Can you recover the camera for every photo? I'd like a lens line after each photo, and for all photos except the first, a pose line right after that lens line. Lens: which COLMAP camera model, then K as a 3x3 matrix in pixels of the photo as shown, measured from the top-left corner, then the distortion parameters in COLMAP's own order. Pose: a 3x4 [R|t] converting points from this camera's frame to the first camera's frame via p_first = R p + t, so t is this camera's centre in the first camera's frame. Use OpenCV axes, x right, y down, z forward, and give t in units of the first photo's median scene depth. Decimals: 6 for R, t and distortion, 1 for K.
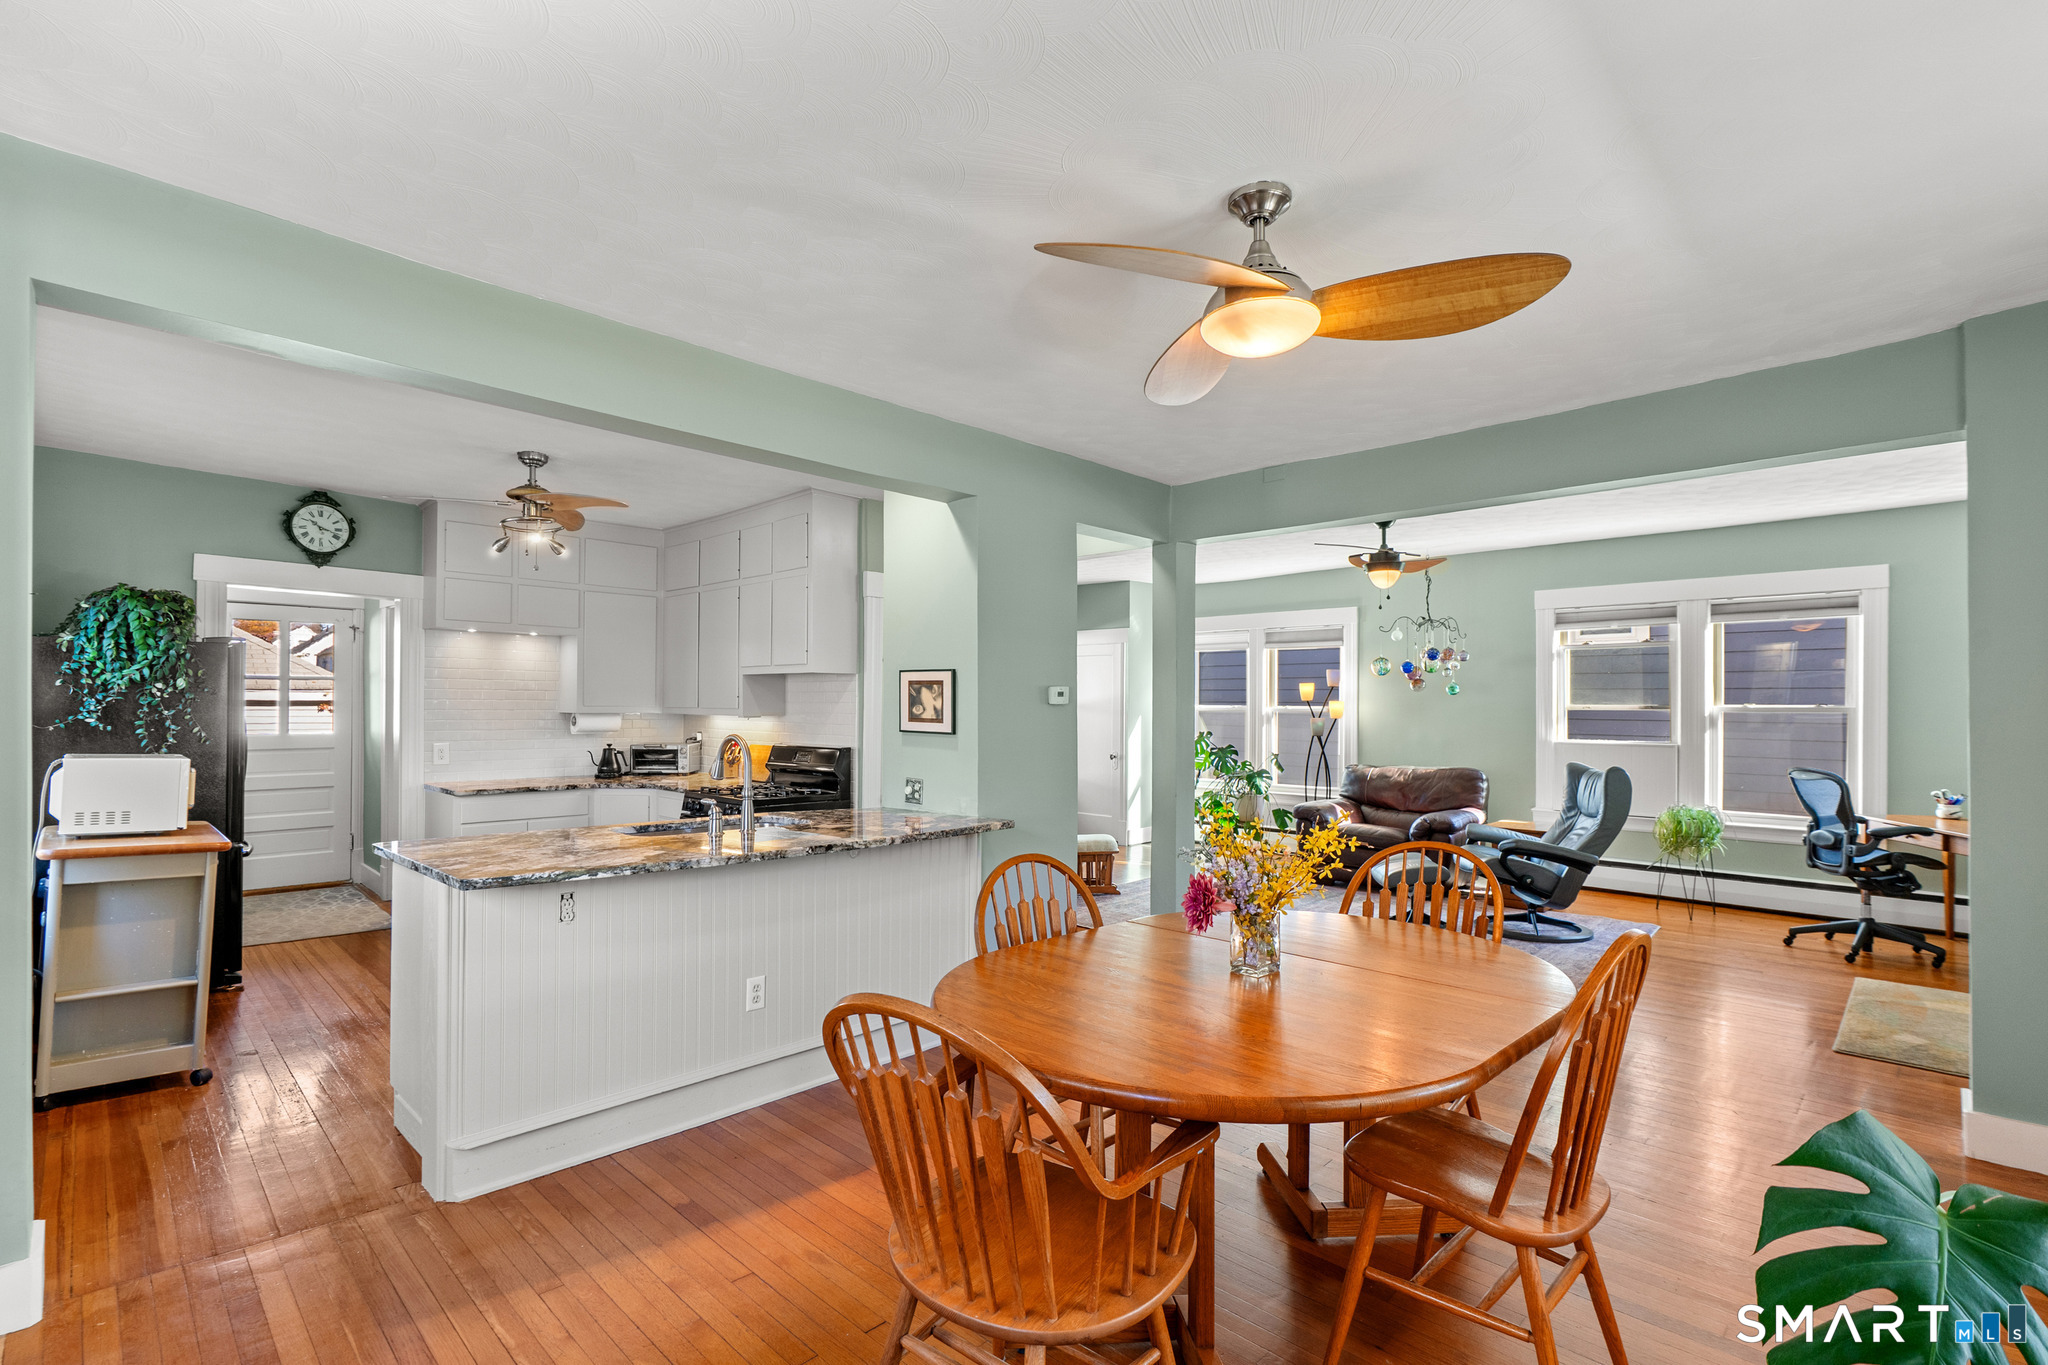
lens RADIAL K [[943.6, 0, 1008.3], [0, 943.6, 691.1], [0, 0, 1]] dist [-0.002418, 0.000231]
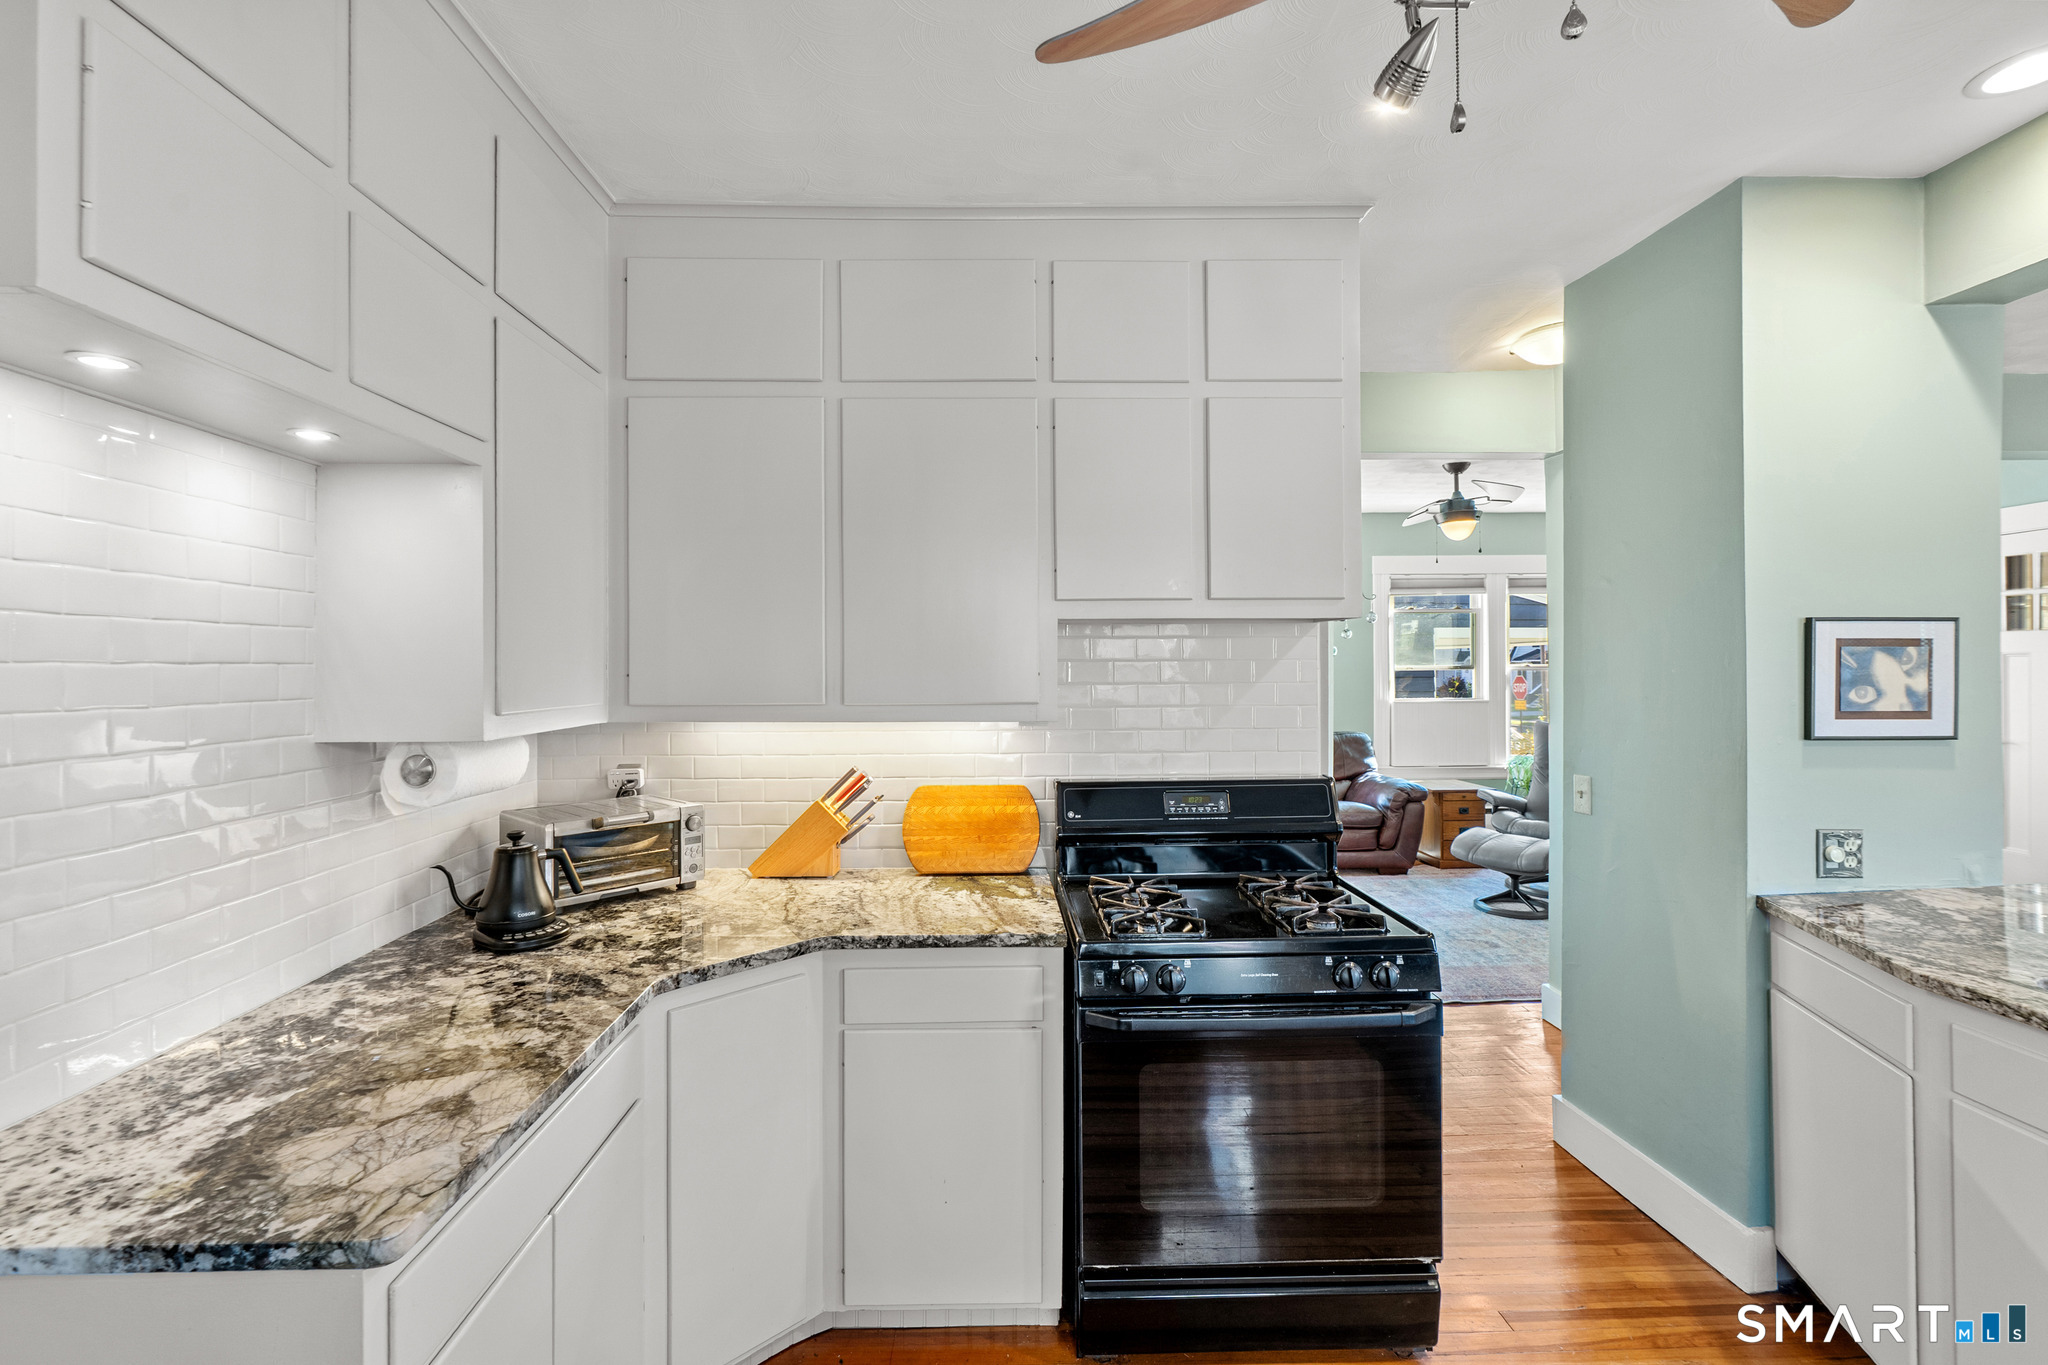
lens RADIAL K [[937.2, 0, 1001.6], [0, 937.2, 666.3], [0, 0, 1]] dist [-0.003441, 0.000091]
pose [[0.693845, -0.012888, 0.720009, -0.628781], [0.002627, 0.999878, 0.015366, -0.004008], [-0.720120, -0.008770, 0.693794, 0.788552]]
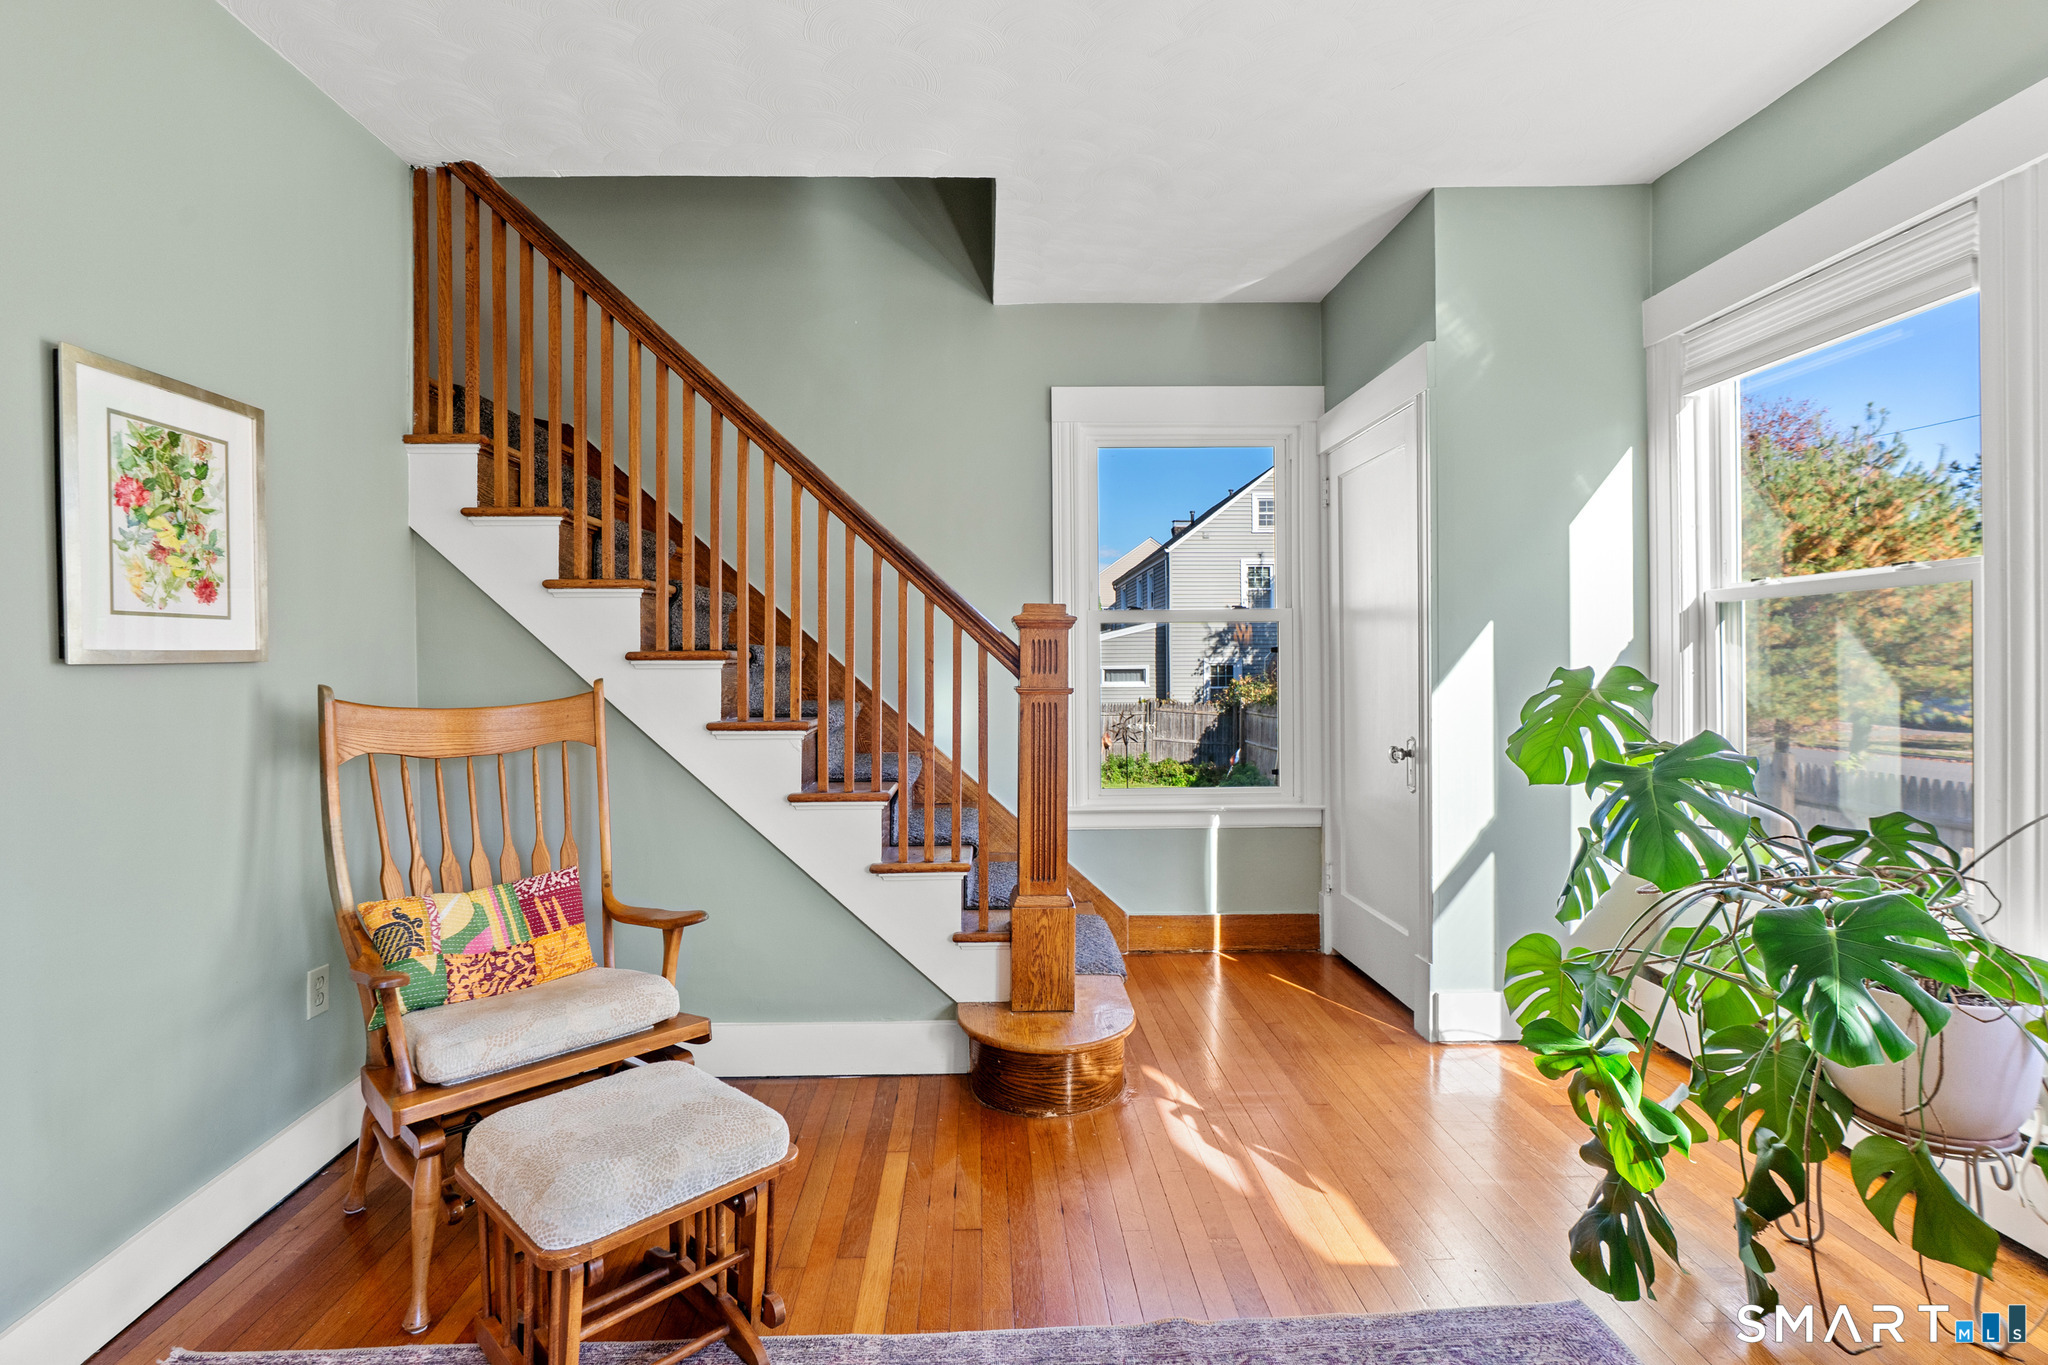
lens RADIAL K [[916.9, 0, 1014.2], [0, 916.9, 669.6], [0, 0, 1]] dist [-0.008821, 0.000152]
pose [[0.729916, -0.008914, -0.683479, 0.398739], [0.021007, 0.999735, 0.009395, 0.058790], [0.683214, -0.021216, 0.729910, 1.167426]]
